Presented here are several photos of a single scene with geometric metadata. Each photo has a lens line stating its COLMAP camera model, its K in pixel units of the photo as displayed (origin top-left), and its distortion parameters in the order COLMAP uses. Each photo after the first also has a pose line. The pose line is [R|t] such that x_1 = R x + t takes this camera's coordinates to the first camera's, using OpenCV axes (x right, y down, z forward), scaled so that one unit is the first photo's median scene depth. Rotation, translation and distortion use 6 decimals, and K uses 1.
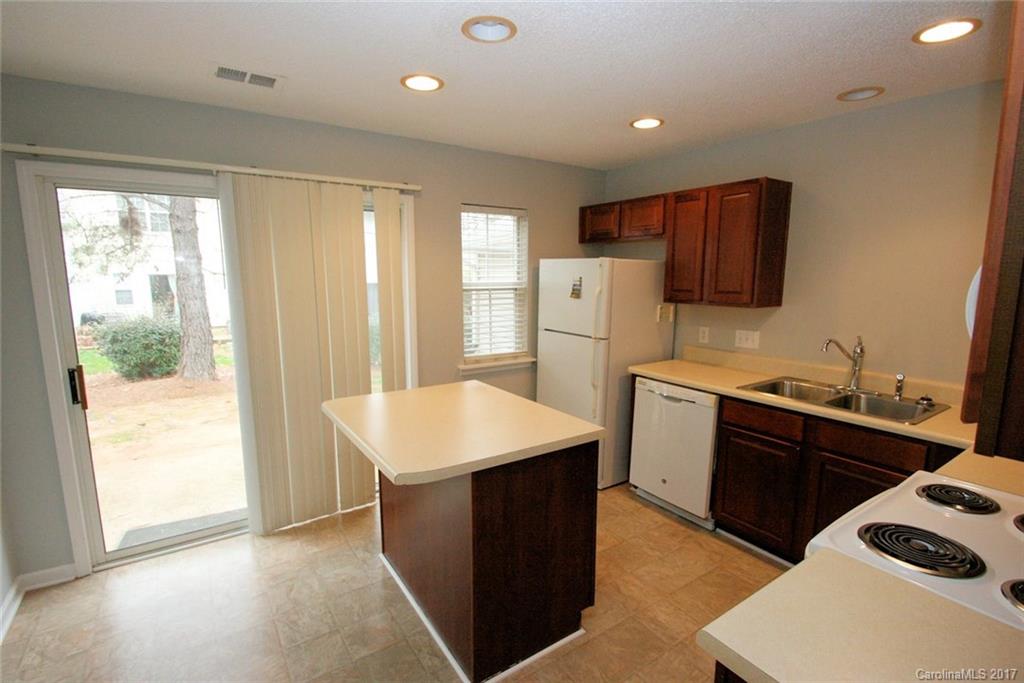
lens RADIAL K [[482.4, 0, 516.7], [0, 482.4, 348.6], [0, 0, 1]] dist [0.018224, -0.021532]
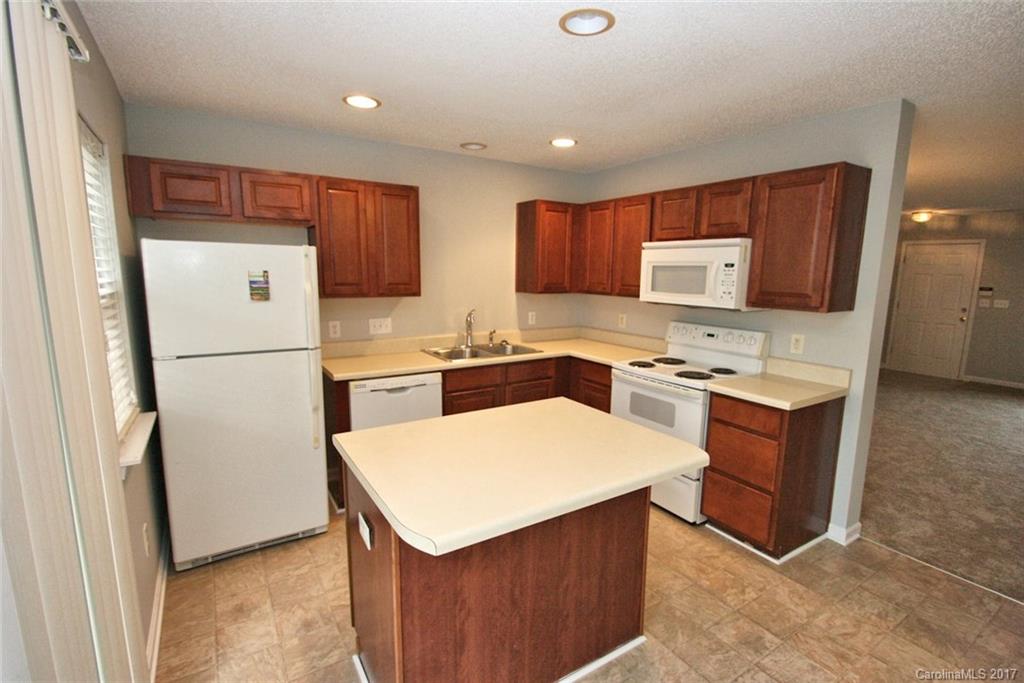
lens RADIAL K [[469.7, 0, 480.0], [0, 469.7, 347.1], [0, 0, 1]] dist [0.000118, -0.019174]
pose [[0.071530, -0.162010, 0.984193, -0.680874], [0.149459, 0.977321, 0.150016, -0.117041], [-0.986177, 0.136366, 0.094122, 0.791294]]
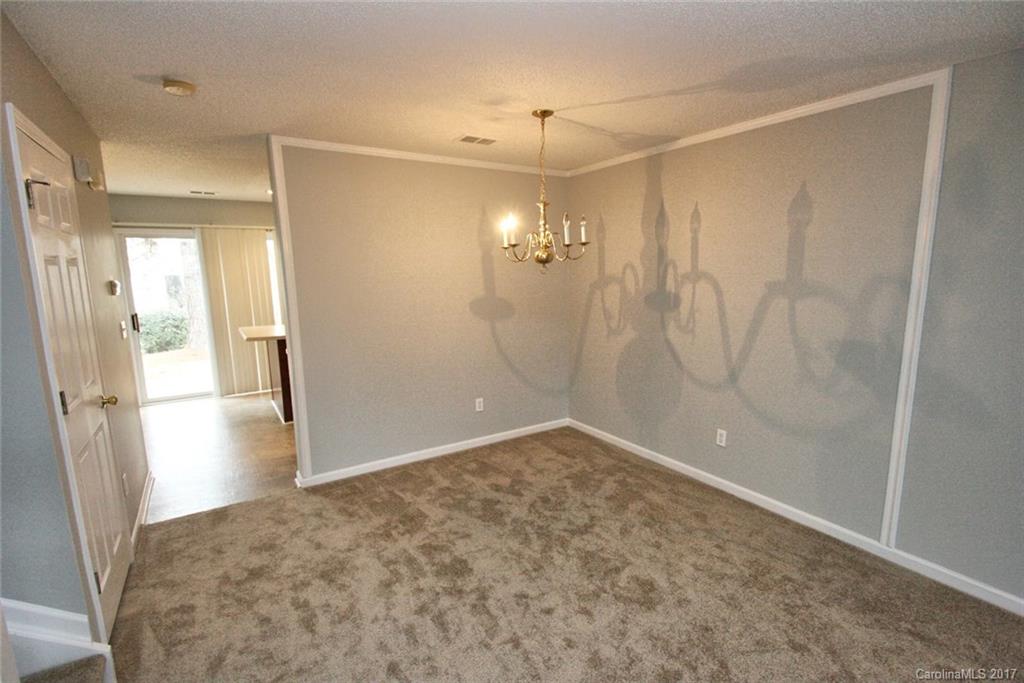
lens RADIAL K [[482.4, 0, 516.7], [0, 482.4, 348.6], [0, 0, 1]] dist [0.018224, -0.021532]
pose [[0.999684, -0.012047, -0.022053, 0.639519], [0.012282, 0.999869, 0.010543, 0.133733], [0.021923, -0.010811, 0.999701, -0.847342]]
